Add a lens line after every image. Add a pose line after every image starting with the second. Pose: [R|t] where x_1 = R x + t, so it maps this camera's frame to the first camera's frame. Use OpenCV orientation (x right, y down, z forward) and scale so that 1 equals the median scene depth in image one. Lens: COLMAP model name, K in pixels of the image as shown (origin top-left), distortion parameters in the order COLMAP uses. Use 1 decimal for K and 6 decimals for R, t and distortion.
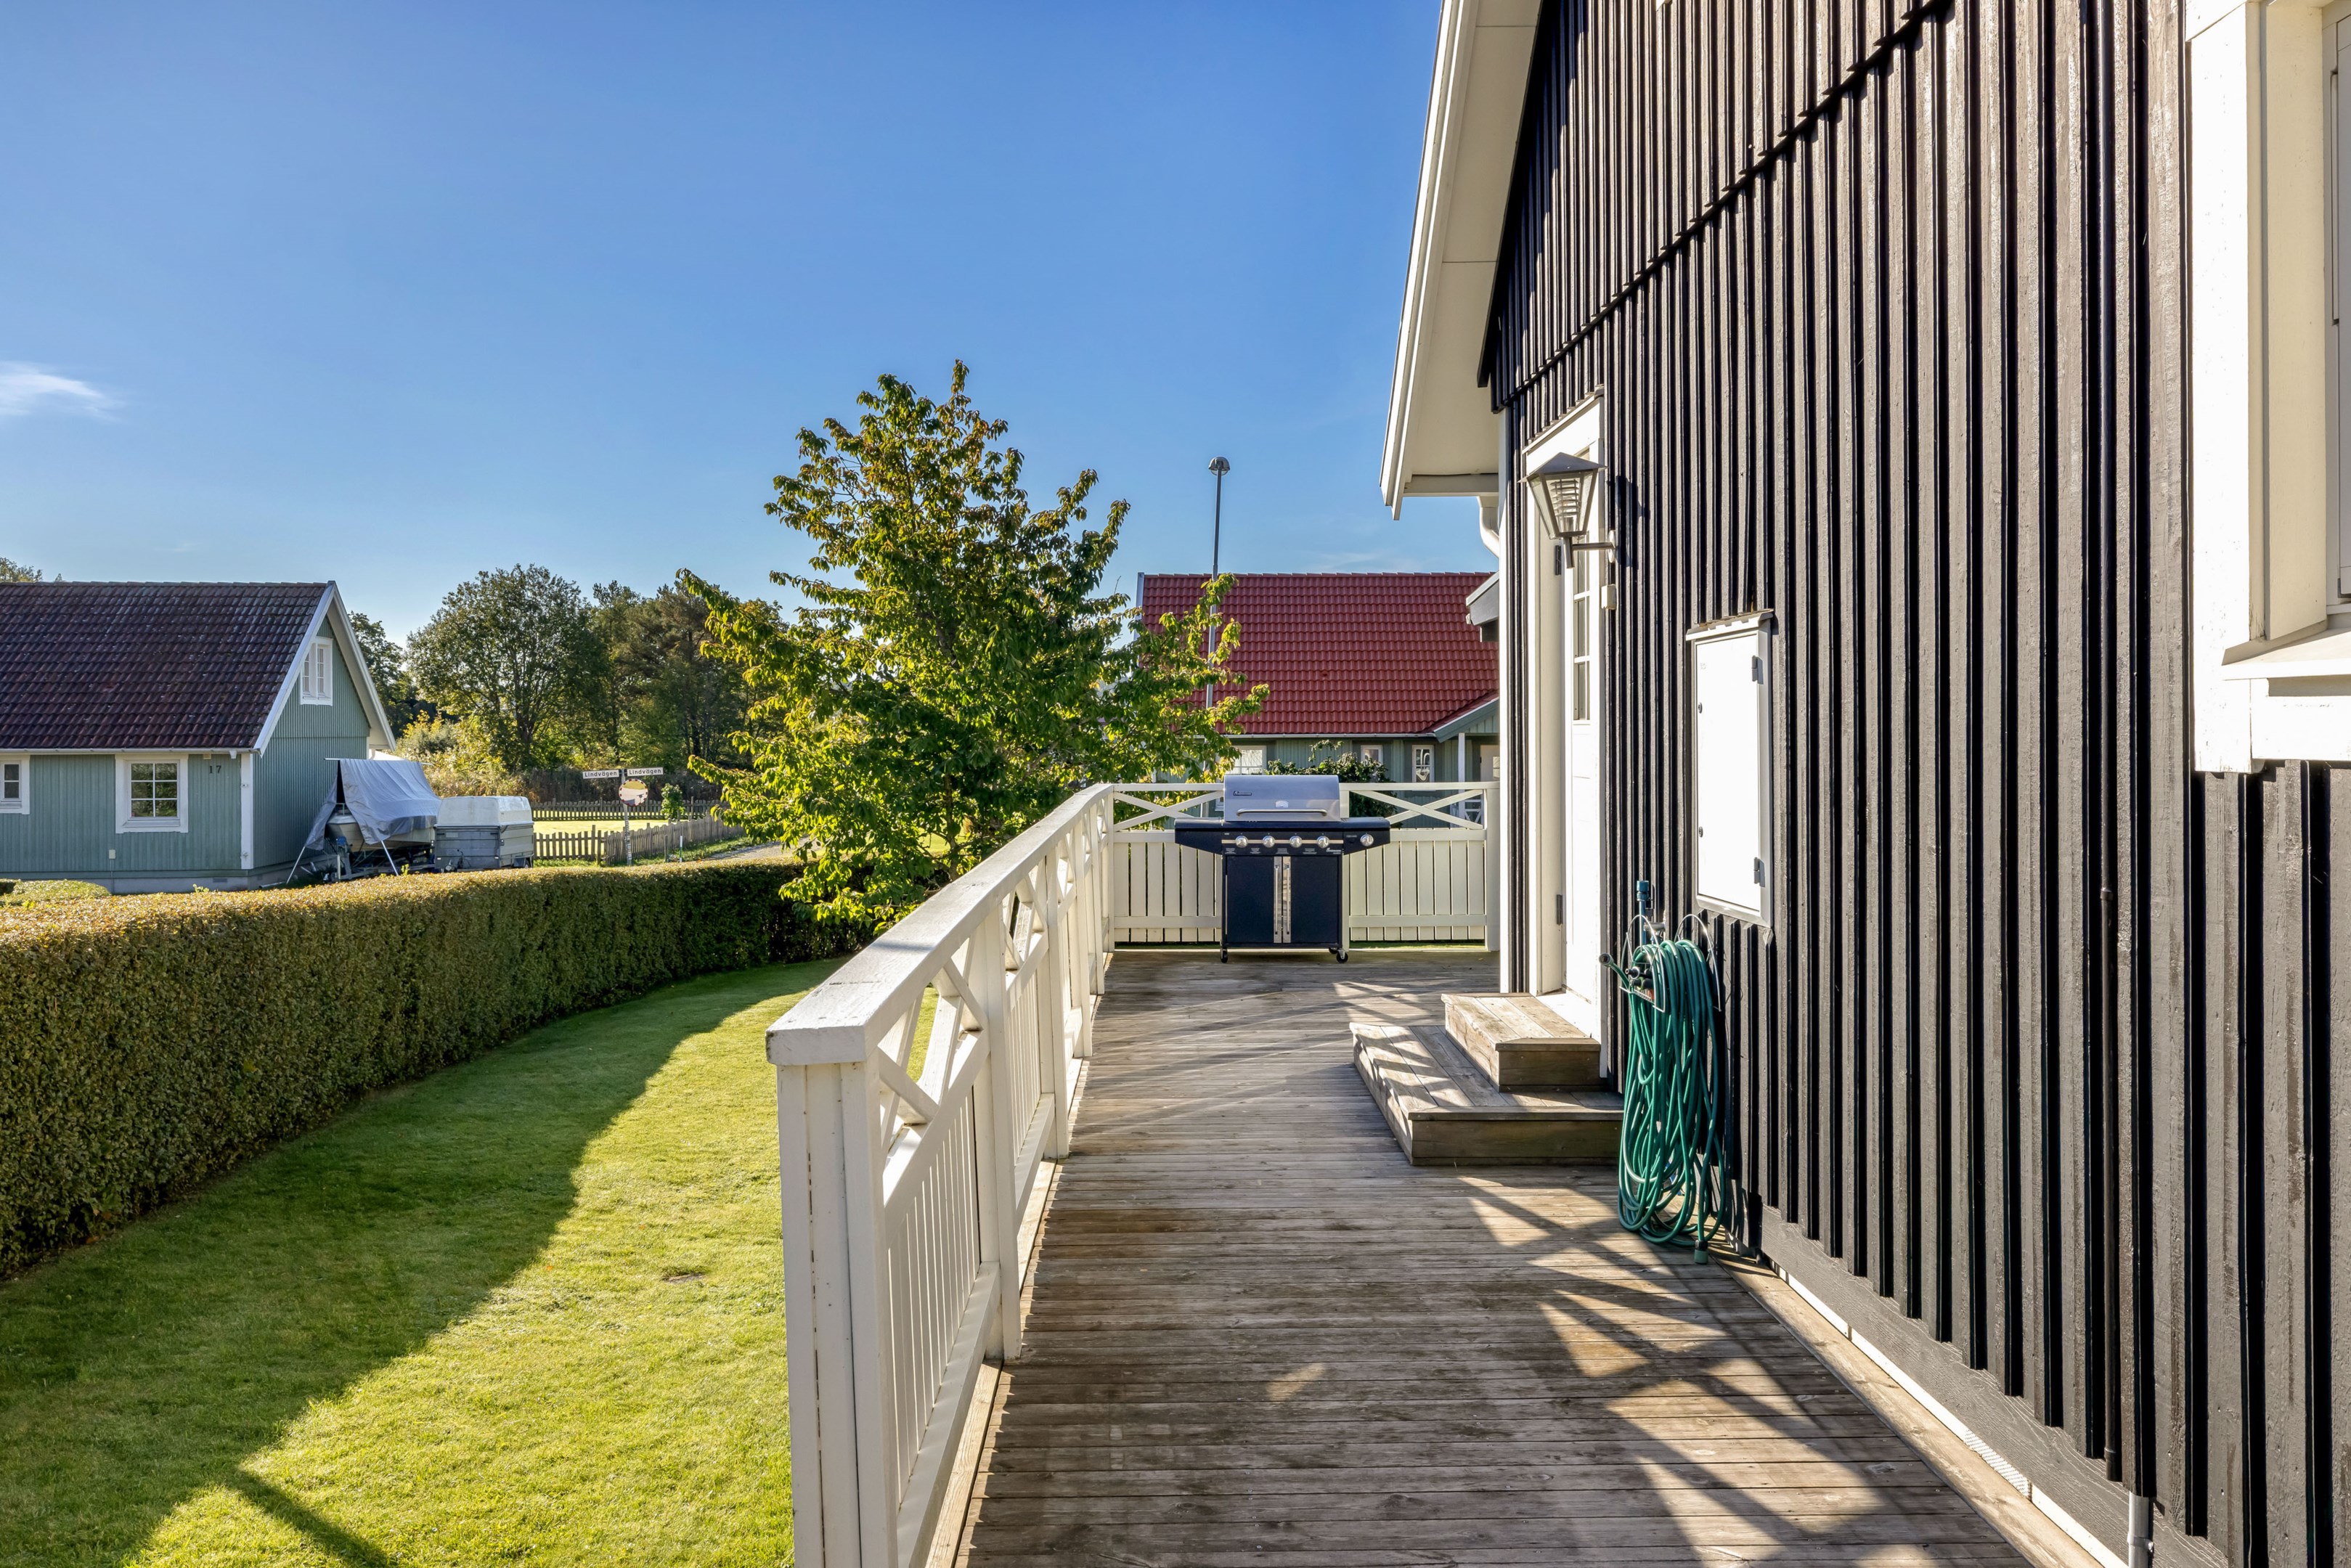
lens RADIAL K [[1464.3, 0, 1176.1], [0, 1464.3, 742.7], [0, 0, 1]] dist [-0.001395, -0.000403]
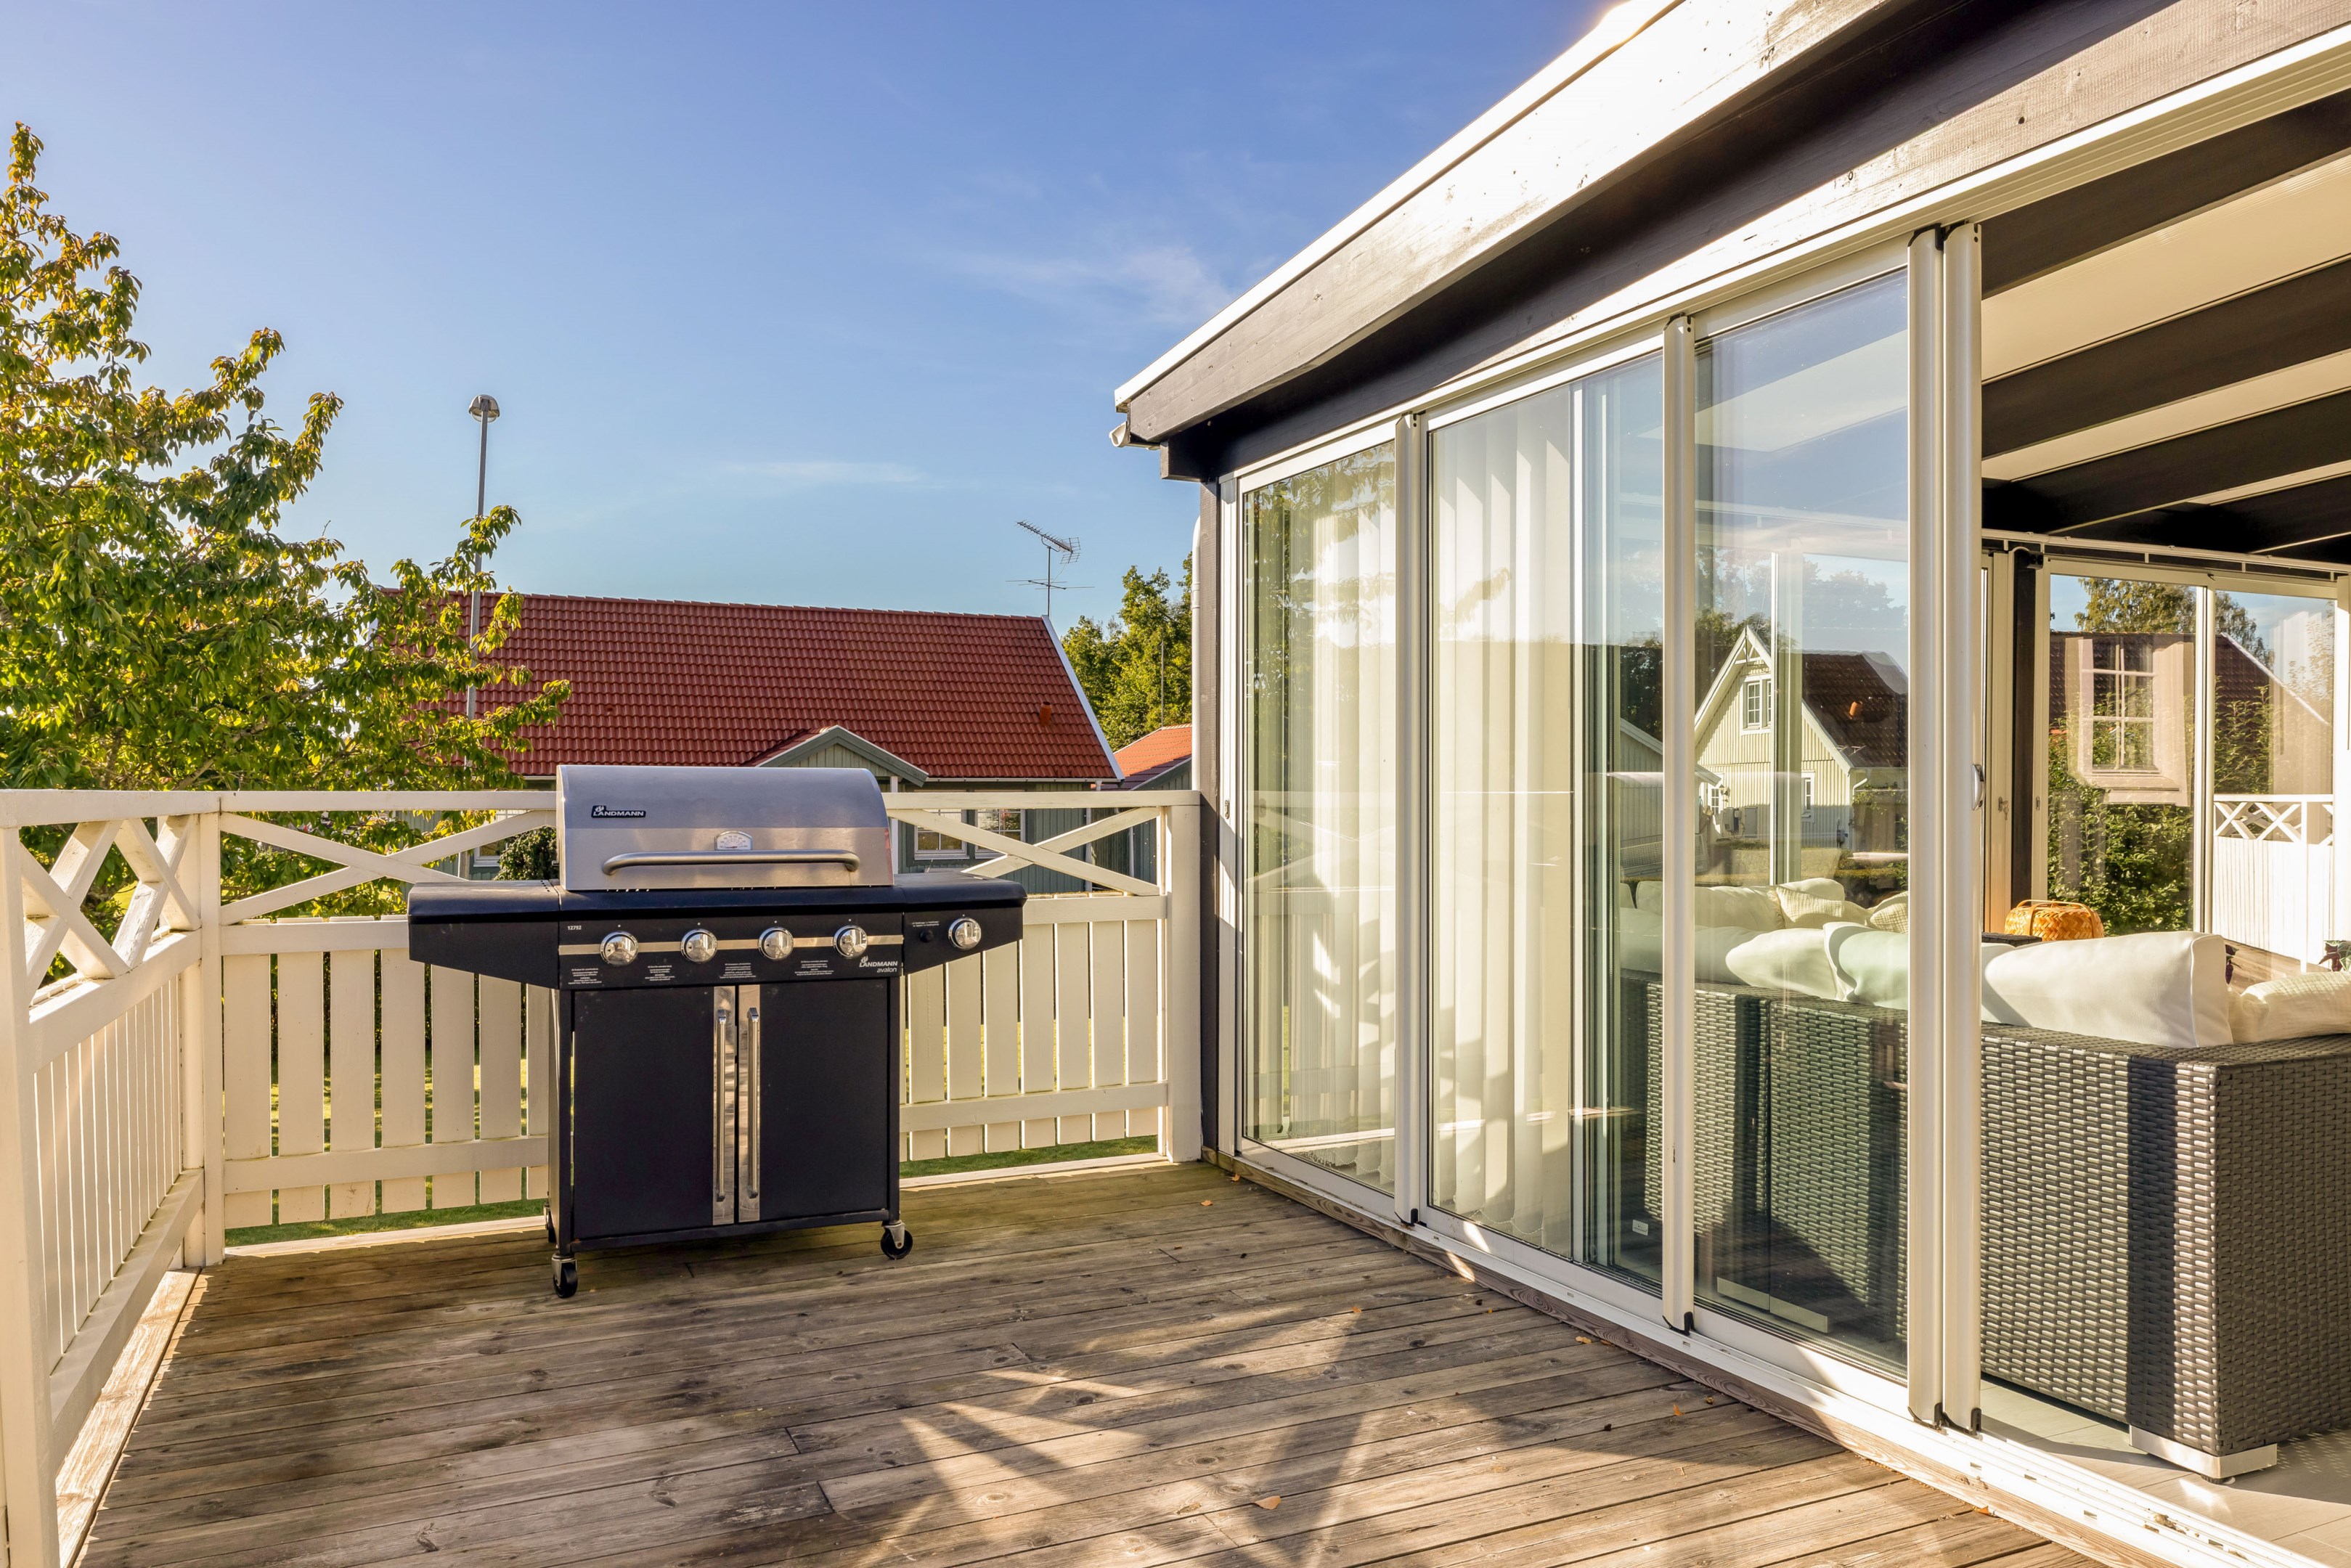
lens RADIAL K [[1638.4, 0, 1174.6], [0, 1638.4, 804.6], [0, 0, 1]] dist [0.000121, -0.001856]
pose [[0.908588, -0.001440, 0.417691, 0.001573], [-0.003651, 0.999928, 0.011391, 0.025616], [-0.417678, -0.011875, 0.908518, 0.537560]]
